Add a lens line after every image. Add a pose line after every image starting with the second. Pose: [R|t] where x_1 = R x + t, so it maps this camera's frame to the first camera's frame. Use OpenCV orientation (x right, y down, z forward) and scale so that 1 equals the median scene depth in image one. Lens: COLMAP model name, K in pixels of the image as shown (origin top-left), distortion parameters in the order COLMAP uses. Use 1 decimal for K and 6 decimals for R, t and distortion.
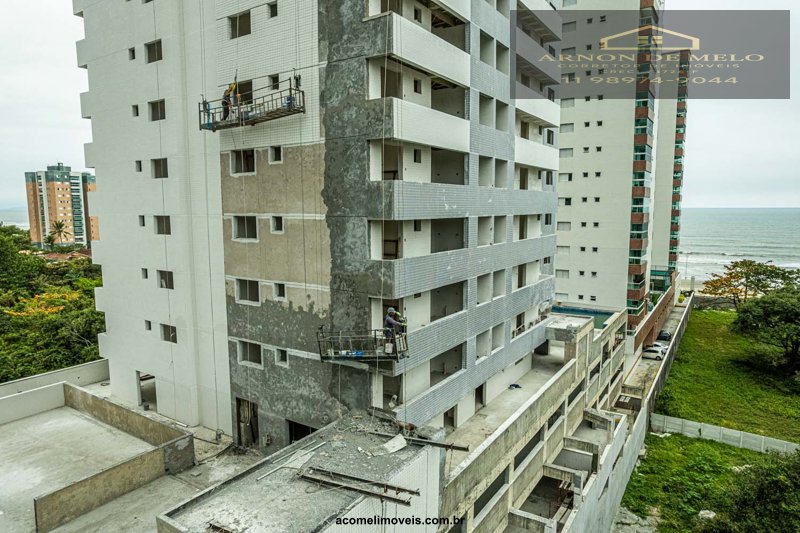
lens RADIAL K [[512.3, 0, 395.6], [0, 512.3, 269.2], [0, 0, 1]] dist [-0.069107, 0.064493]
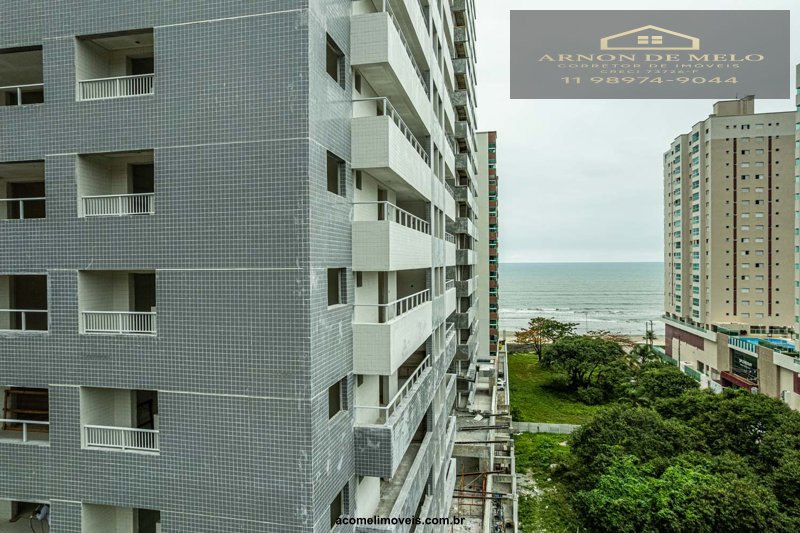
lens RADIAL K [[512.3, 0, 402.3], [0, 512.3, 268.0], [0, 0, 1]] dist [-0.069107, 0.064493]
pose [[0.925203, -0.006085, 0.379424, -0.402411], [0.048485, 0.993572, -0.102294, -0.049624], [-0.376362, 0.113039, 0.919551, -0.393762]]
